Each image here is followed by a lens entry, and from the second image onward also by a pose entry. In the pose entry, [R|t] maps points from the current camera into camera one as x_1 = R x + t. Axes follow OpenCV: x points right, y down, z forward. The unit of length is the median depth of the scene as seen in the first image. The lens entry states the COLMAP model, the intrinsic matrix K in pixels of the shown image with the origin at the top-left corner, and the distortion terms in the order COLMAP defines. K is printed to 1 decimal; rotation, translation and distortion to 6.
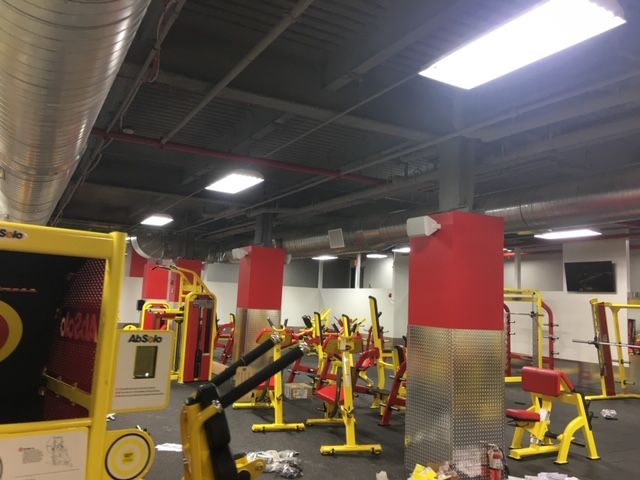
lens RADIAL K [[542.2, 0, 319.3], [0, 542.2, 237.1], [0, 0, 1]] dist [0.096847, -0.129644]
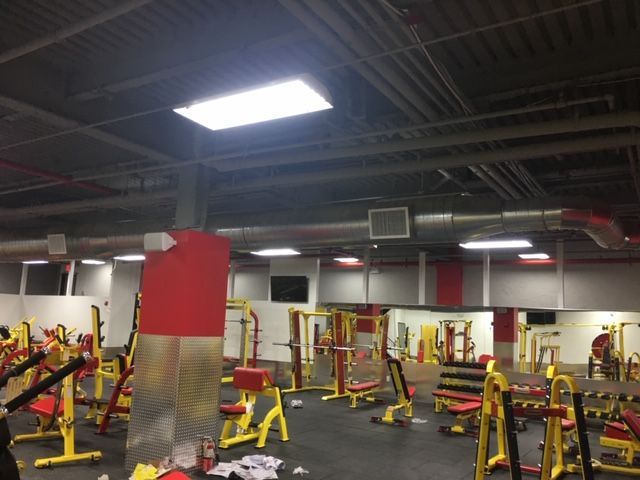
lens RADIAL K [[542.2, 0, 319.3], [0, 542.2, 237.1], [0, 0, 1]] dist [0.096847, -0.129644]
pose [[0.869066, 0.071493, 0.489503, -0.053679], [-0.065609, 0.997418, -0.029194, -0.014696], [-0.490326, -0.006745, 0.871513, -0.079005]]
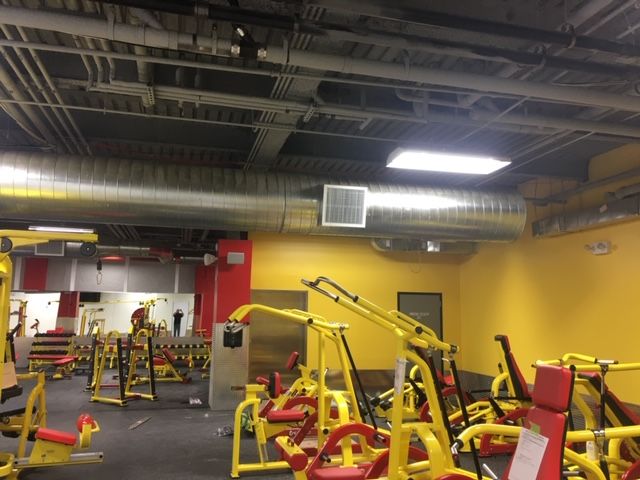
lens RADIAL K [[542.2, 0, 319.3], [0, 542.2, 237.1], [0, 0, 1]] dist [0.096847, -0.129644]
pose [[0.240995, 0.092636, 0.966095, -1.366261], [-0.120208, 0.990618, -0.065001, -0.146583], [-0.963053, -0.100468, 0.249870, -0.701712]]
